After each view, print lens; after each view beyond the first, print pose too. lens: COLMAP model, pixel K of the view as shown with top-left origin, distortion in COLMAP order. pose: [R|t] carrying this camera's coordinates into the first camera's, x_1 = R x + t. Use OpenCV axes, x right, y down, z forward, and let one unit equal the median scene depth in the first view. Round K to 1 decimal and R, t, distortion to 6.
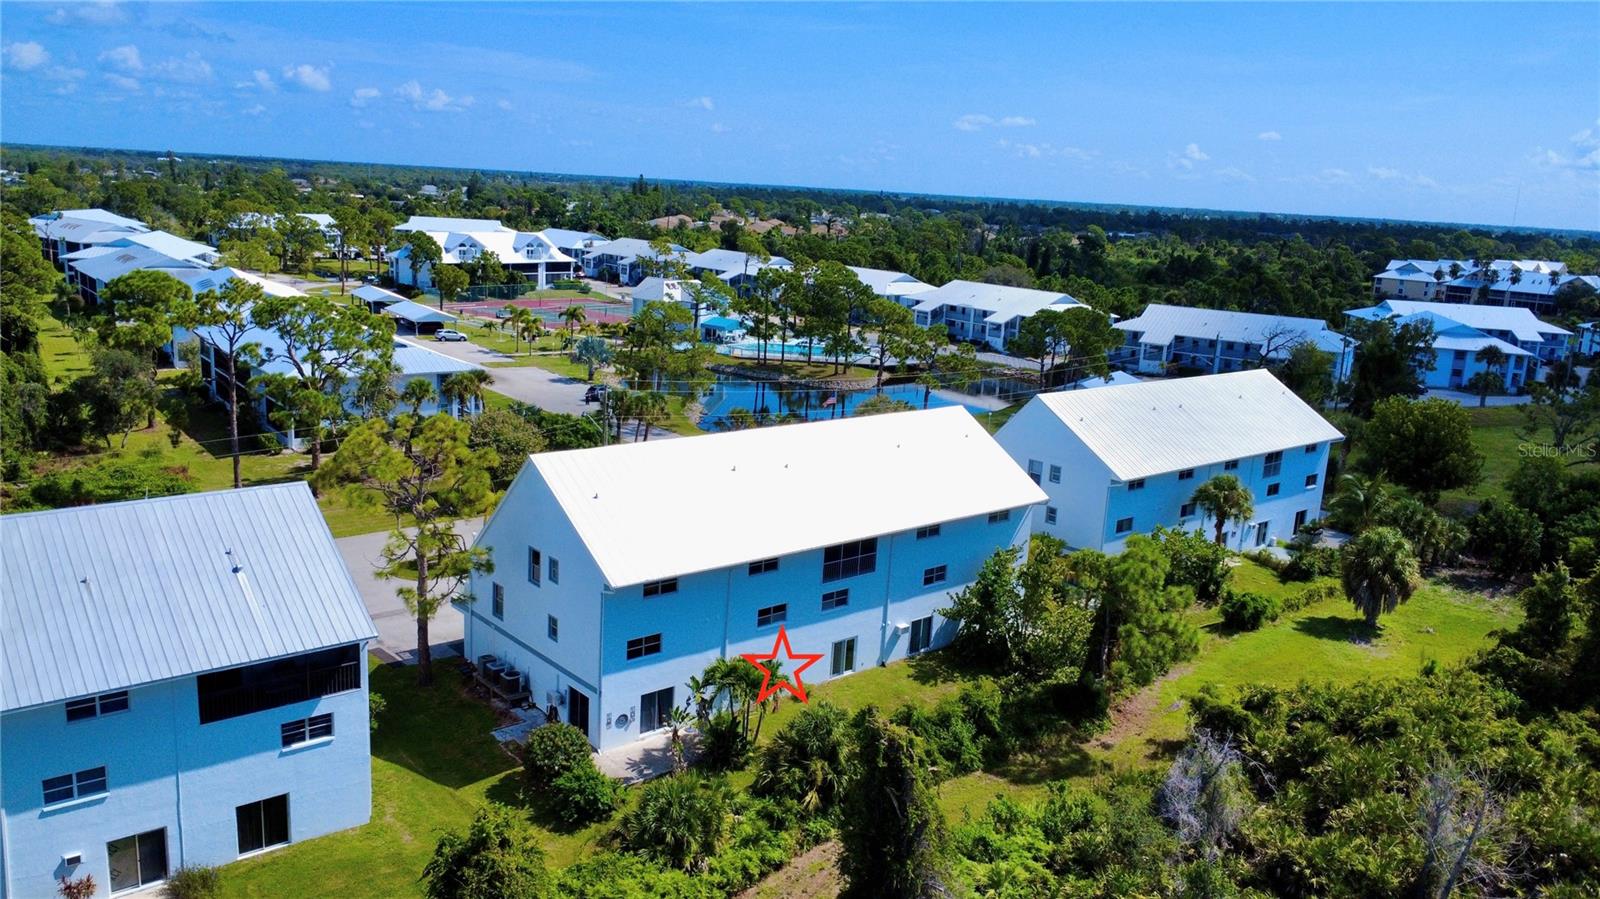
lens RADIAL K [[1143.3, 0, 800.0], [0, 1143.3, 449.5], [0, 0, 1]] dist [-0.003857, -0.001050]
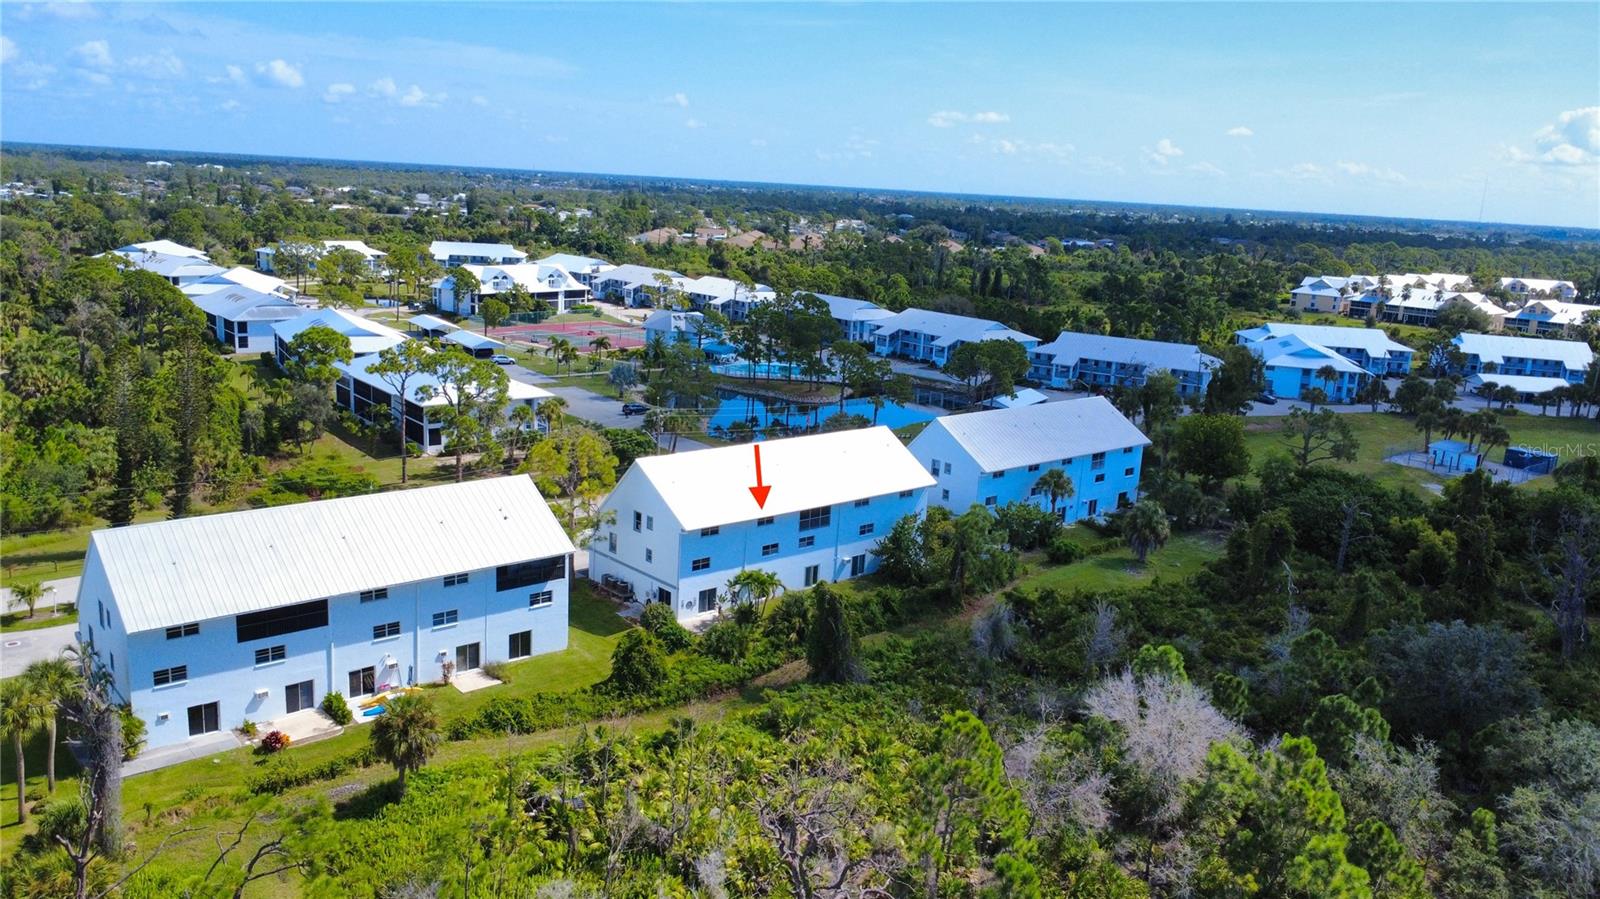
lens RADIAL K [[1143.3, 0, 800.0], [0, 1143.3, 449.5], [0, 0, 1]] dist [-0.003857, -0.001050]
pose [[0.999826, -0.004883, 0.018031, -0.007368], [0.004816, 0.999981, 0.003772, -0.011318], [-0.018049, -0.003684, 0.999830, -0.569158]]
